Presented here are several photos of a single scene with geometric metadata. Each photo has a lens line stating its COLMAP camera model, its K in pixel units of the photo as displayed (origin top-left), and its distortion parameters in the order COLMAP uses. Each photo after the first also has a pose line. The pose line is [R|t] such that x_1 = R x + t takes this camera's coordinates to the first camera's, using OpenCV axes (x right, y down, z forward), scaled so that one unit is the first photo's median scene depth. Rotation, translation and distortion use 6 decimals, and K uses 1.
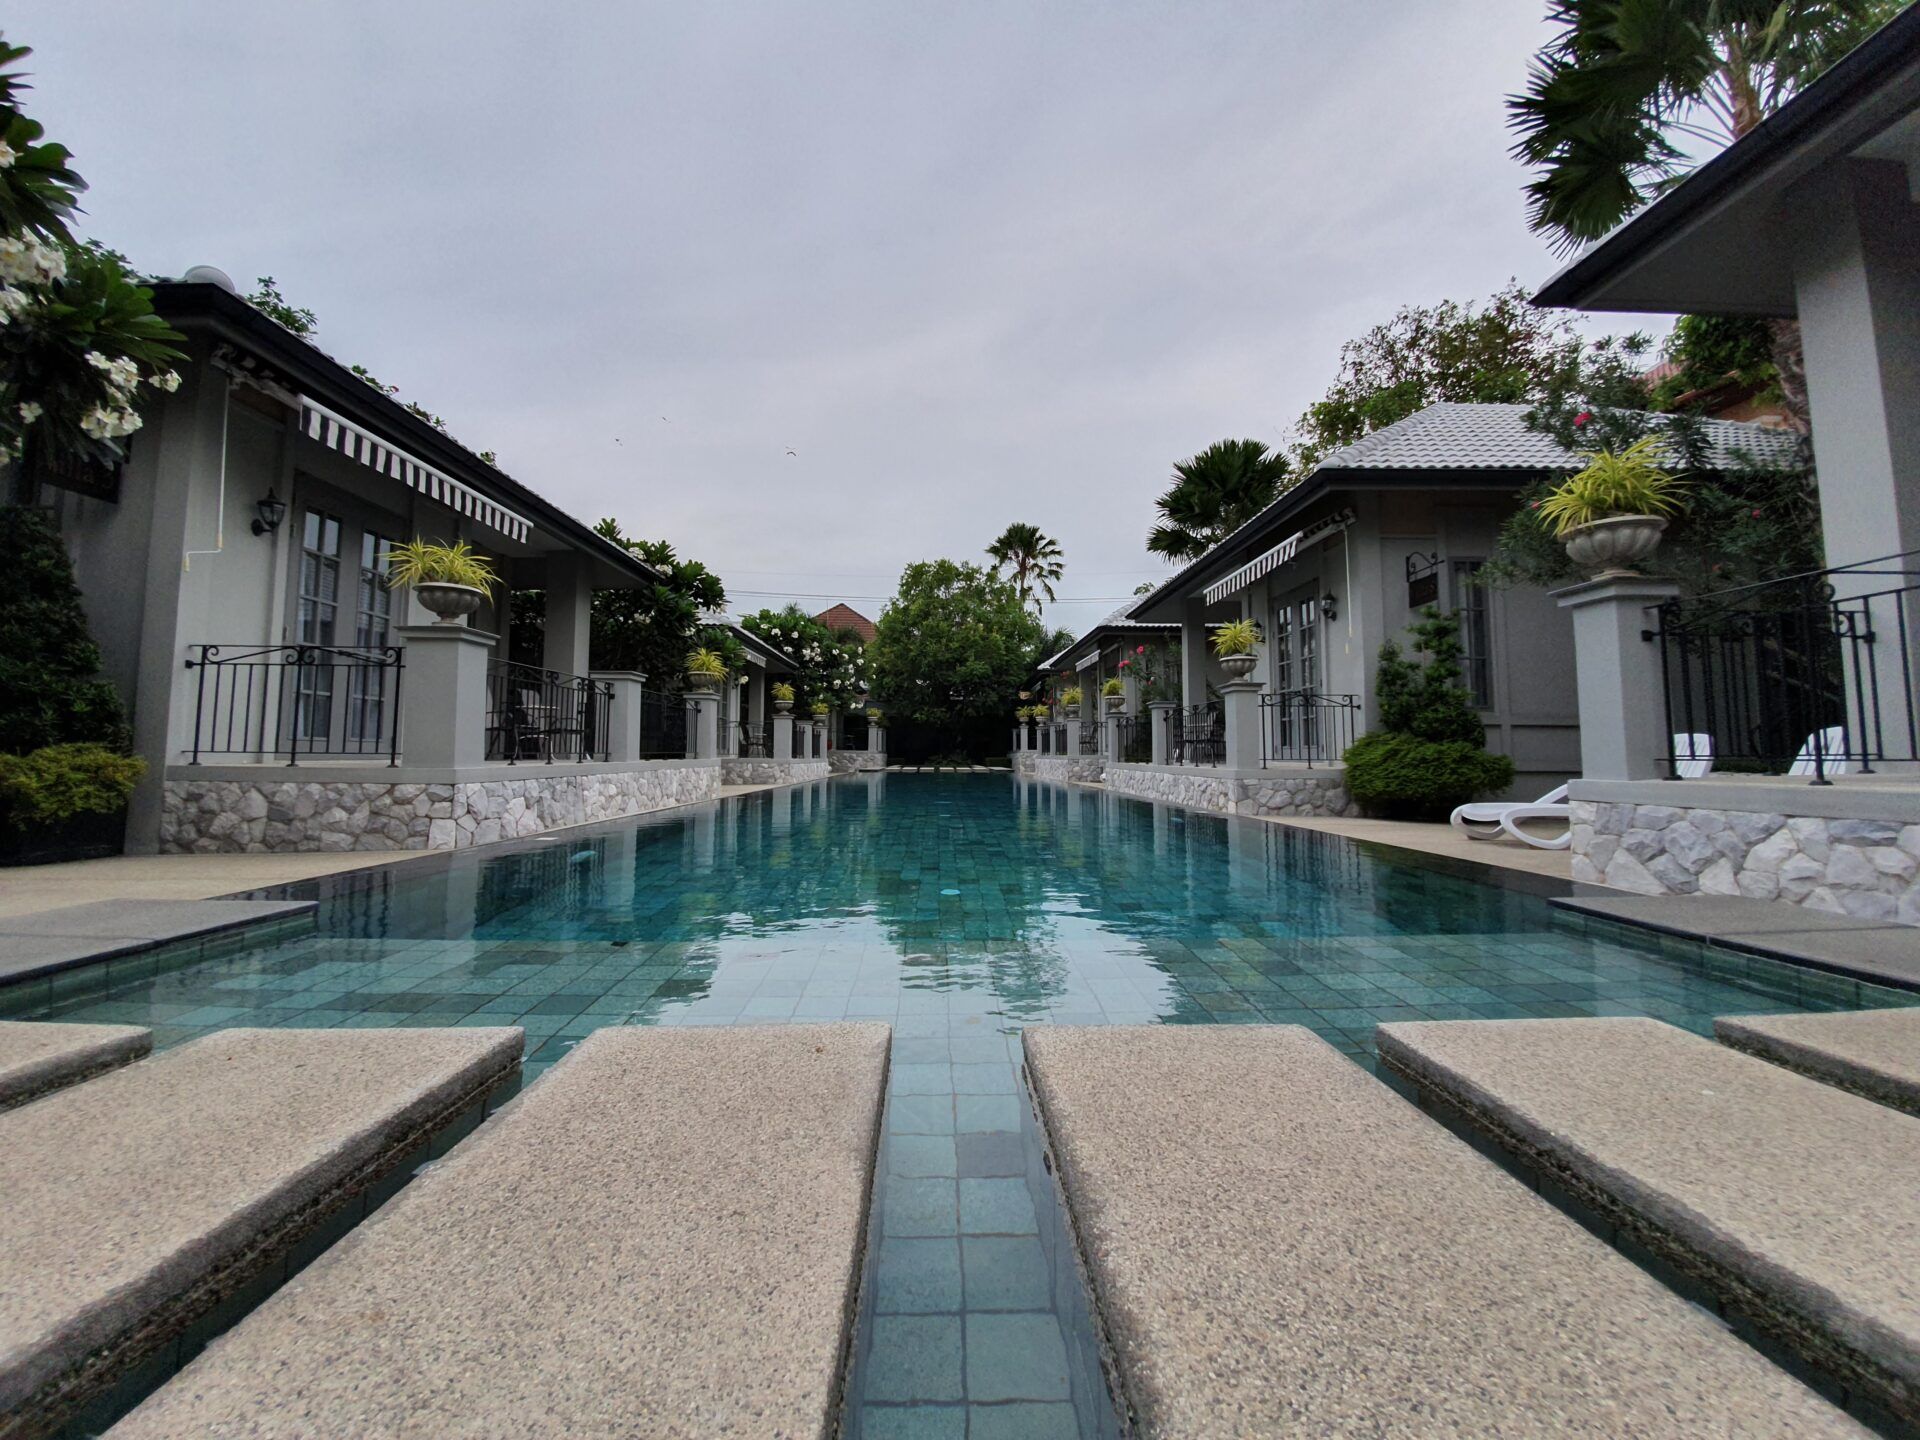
lens RADIAL K [[745.4, 0, 967.2], [0, 745.4, 686.7], [0, 0, 1]] dist [0.000201, -0.013224]
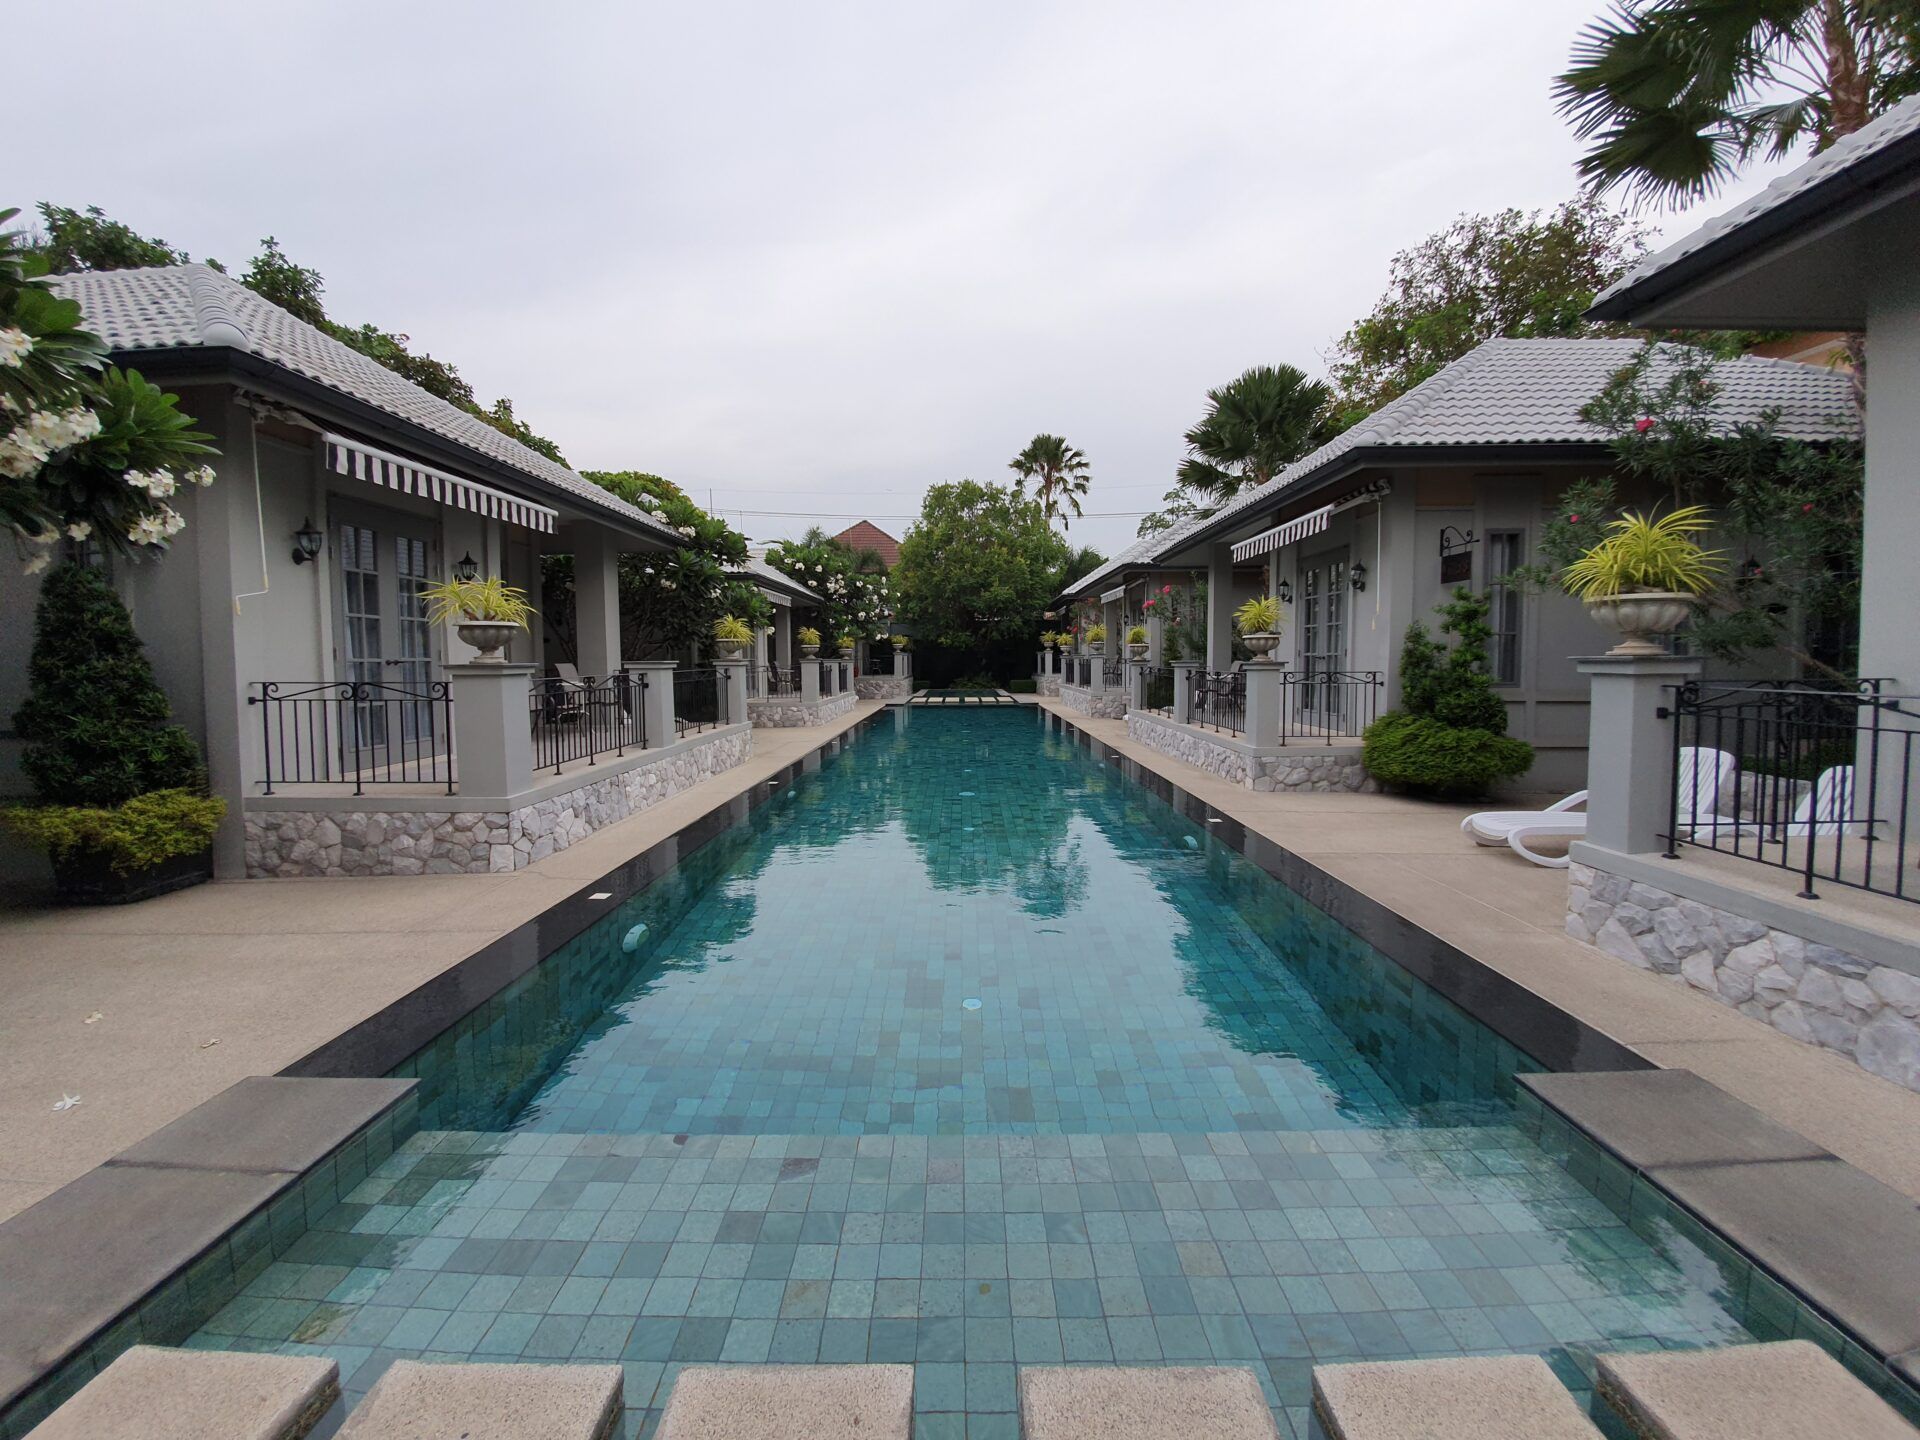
lens RADIAL K [[745.4, 0, 967.2], [0, 745.4, 686.7], [0, 0, 1]] dist [0.000201, -0.013224]
pose [[0.999408, -0.004402, -0.034130, 0.004207], [0.008677, 0.991972, 0.126159, -0.111666], [0.033300, -0.126381, 0.991423, -0.010926]]
